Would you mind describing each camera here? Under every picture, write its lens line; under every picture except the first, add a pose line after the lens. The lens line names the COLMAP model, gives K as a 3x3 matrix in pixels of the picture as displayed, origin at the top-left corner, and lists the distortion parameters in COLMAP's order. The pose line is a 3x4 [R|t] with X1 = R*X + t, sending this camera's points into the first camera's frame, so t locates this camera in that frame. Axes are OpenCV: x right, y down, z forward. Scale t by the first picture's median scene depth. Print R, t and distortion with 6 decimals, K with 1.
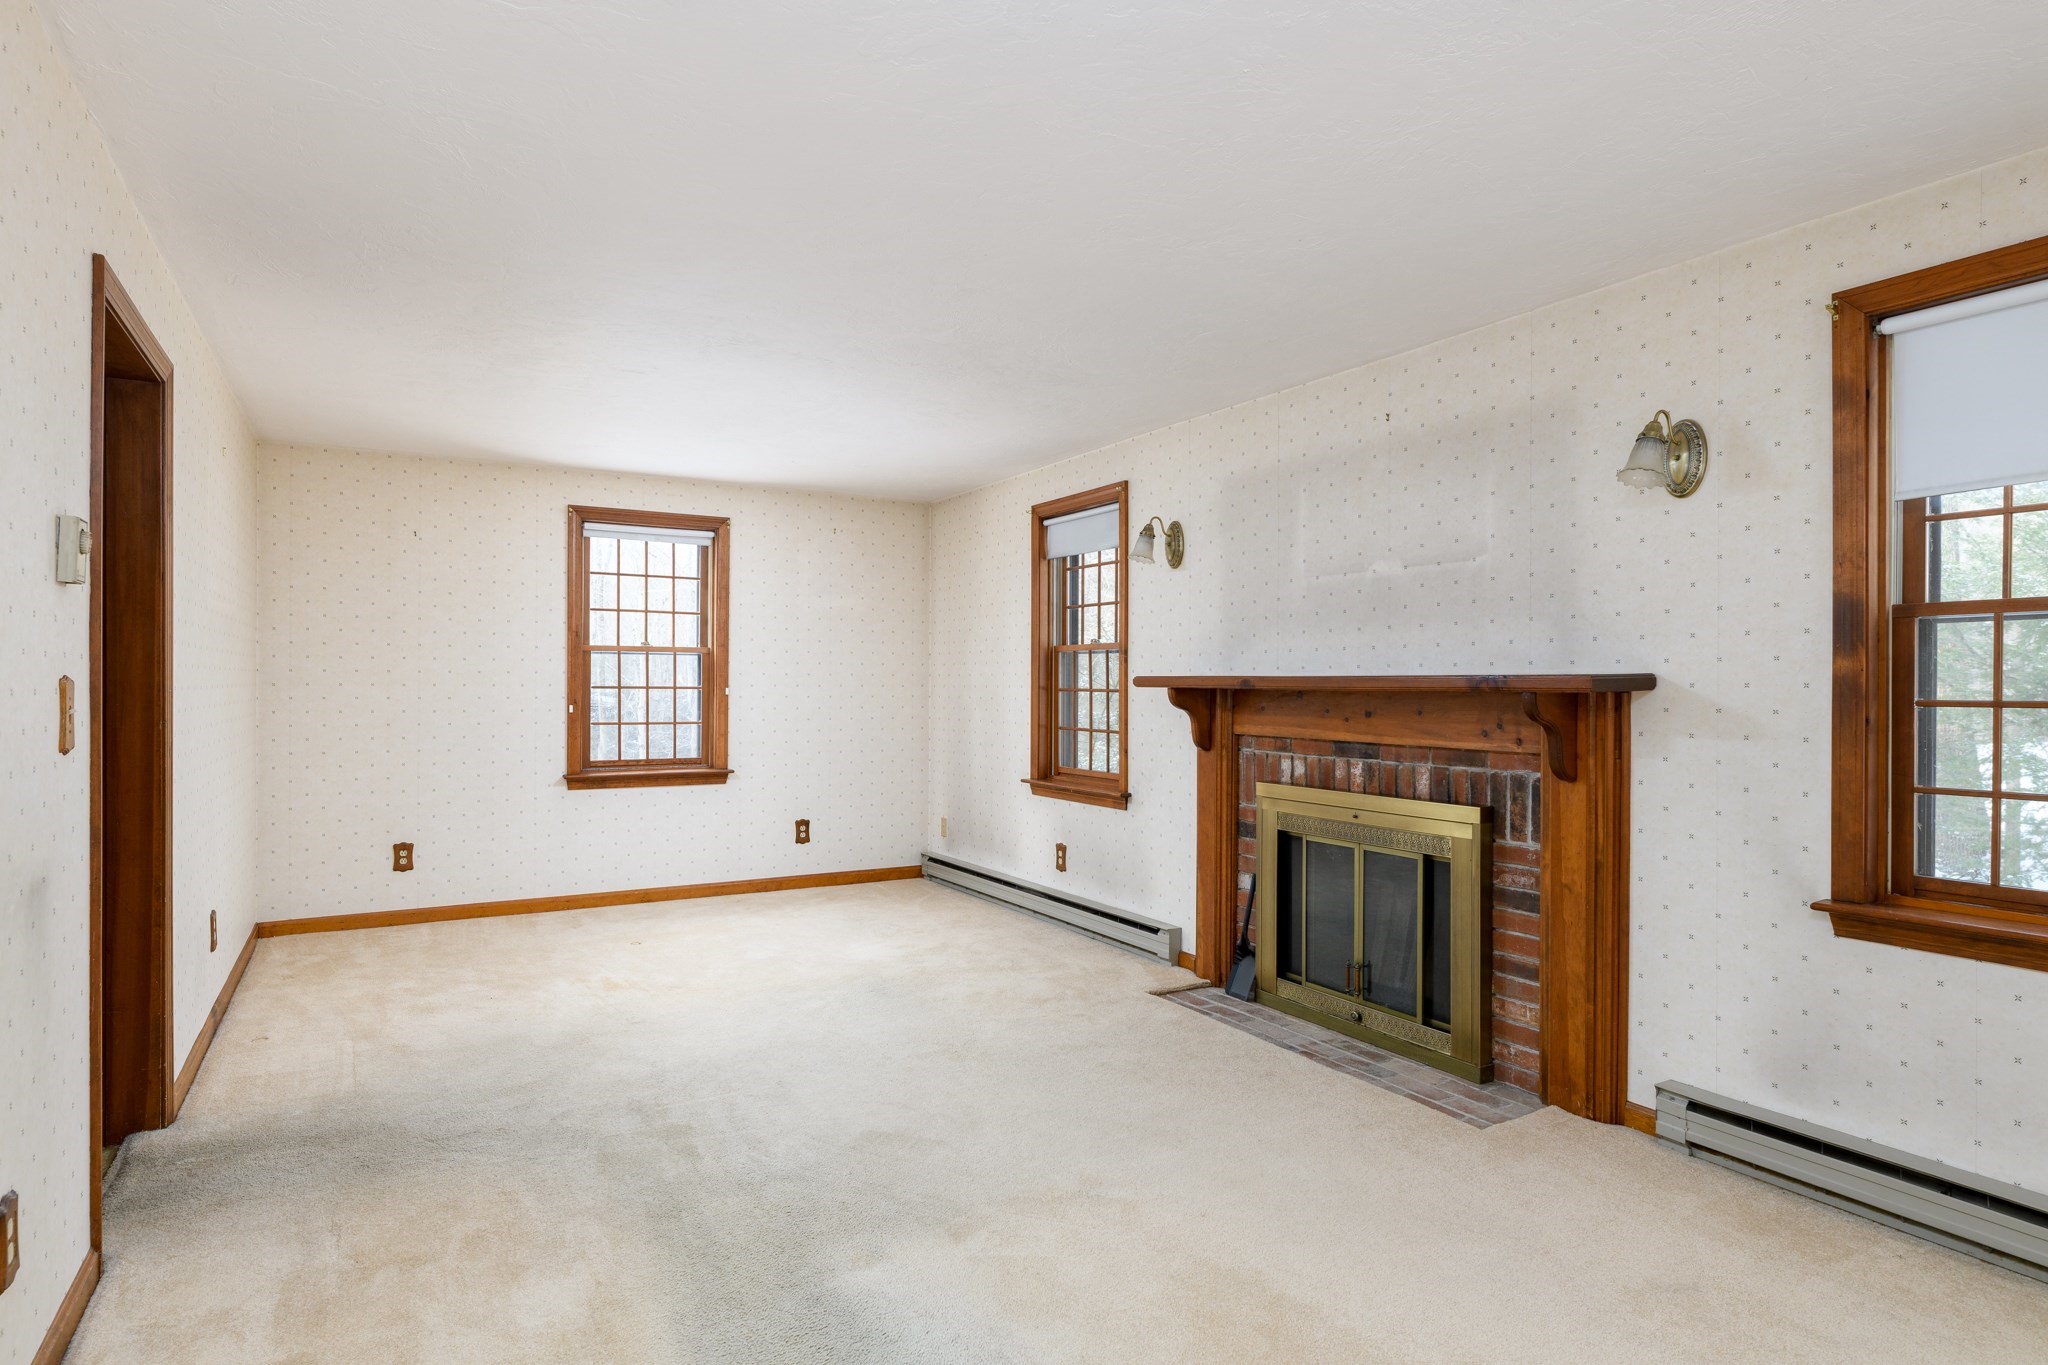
lens RADIAL K [[1111.7, 0, 1016.6], [0, 1111.7, 688.9], [0, 0, 1]] dist [-0.001191, -0.000248]
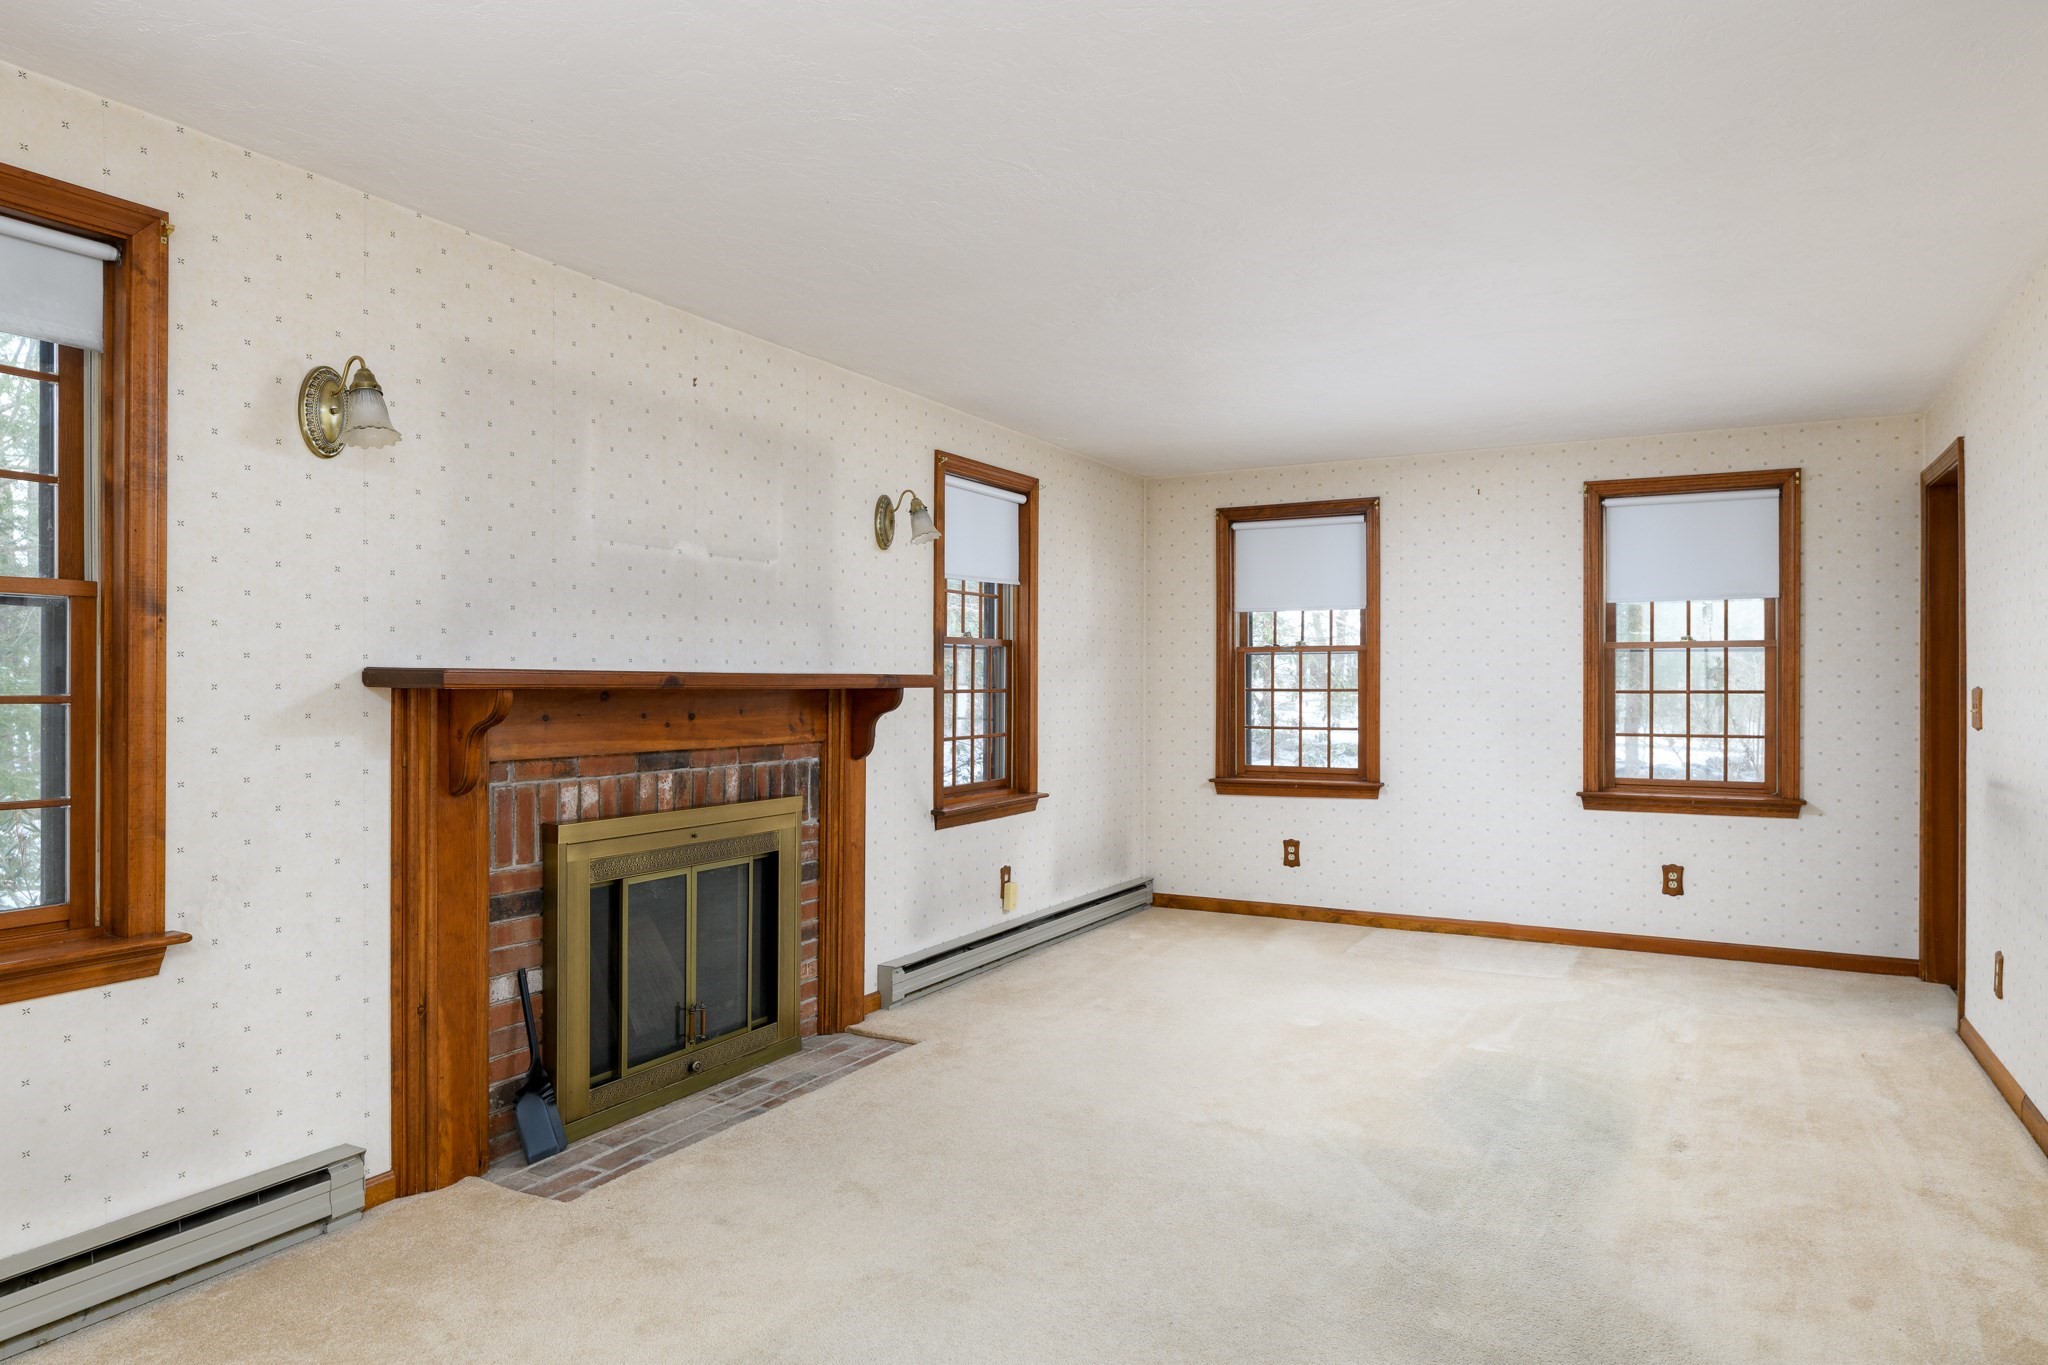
lens RADIAL K [[1257.9, 0, 1024.0], [0, 1257.9, 682.5], [0, 0, 1]] dist [-0.002550, 0.001437]
pose [[-0.524643, -0.005639, 0.851303, -0.686644], [-0.000494, 0.999980, 0.006319, -0.010545], [-0.851322, 0.002895, -0.524636, 1.350085]]
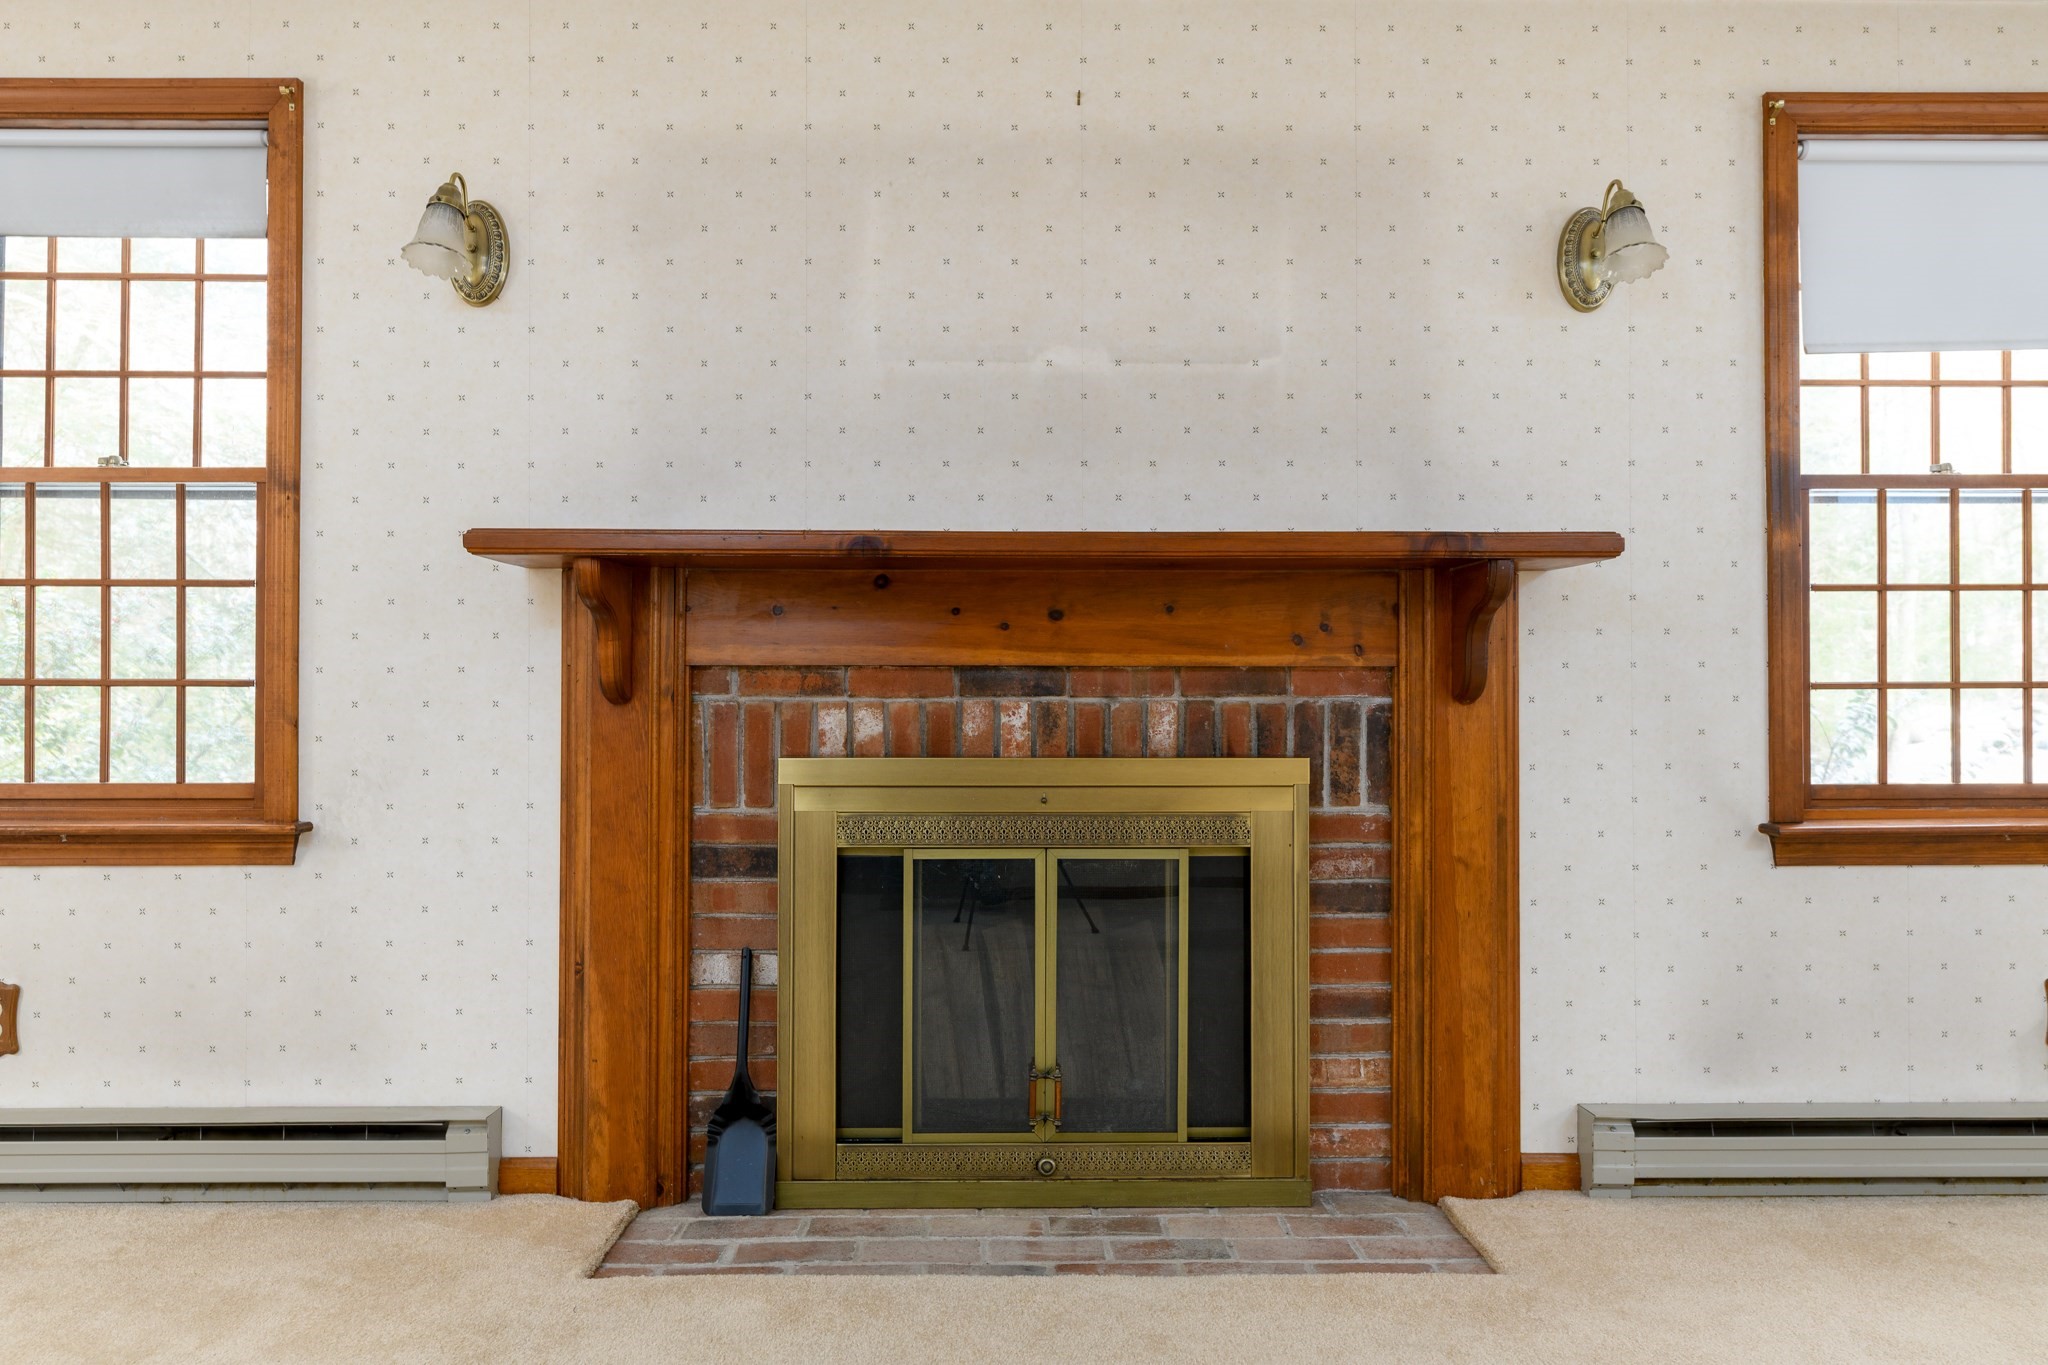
lens RADIAL K [[1299.0, 0, 1017.9], [0, 1299.0, 682.6], [0, 0, 1]] dist [0.000327, 0.000393]
pose [[0.485207, 0.010469, 0.874337, -0.273288], [0.005962, 0.999865, -0.015281, 0.069504], [-0.874379, 0.012627, 0.485080, 0.730634]]
